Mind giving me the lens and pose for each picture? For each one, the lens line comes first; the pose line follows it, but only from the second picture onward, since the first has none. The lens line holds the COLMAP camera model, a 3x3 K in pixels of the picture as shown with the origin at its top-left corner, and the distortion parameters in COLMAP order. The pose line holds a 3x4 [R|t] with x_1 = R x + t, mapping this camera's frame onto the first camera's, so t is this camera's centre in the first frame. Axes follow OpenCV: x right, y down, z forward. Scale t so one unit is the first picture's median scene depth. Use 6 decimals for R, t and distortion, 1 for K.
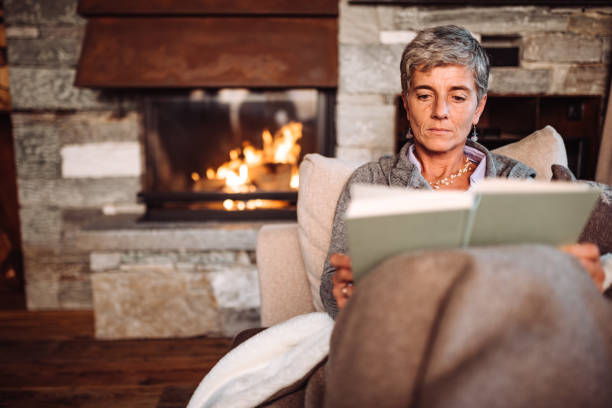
lens RADIAL K [[595.2, 0, 306.0], [0, 595.2, 204.0], [0, 0, 1]] dist [-0.023503, 0.074006]
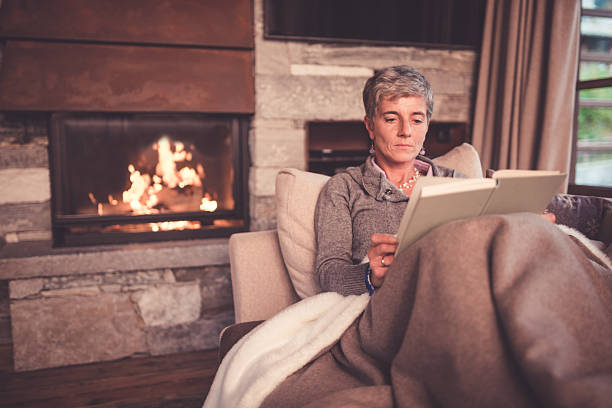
lens RADIAL K [[624.4, 0, 306.0], [0, 624.4, 204.0], [0, 0, 1]] dist [-0.009238, 0.022523]
pose [[0.956976, -0.033261, 0.288253, -0.193861], [0.048629, 0.997742, -0.046317, 0.028261], [-0.286061, 0.058342, 0.956433, -0.117943]]
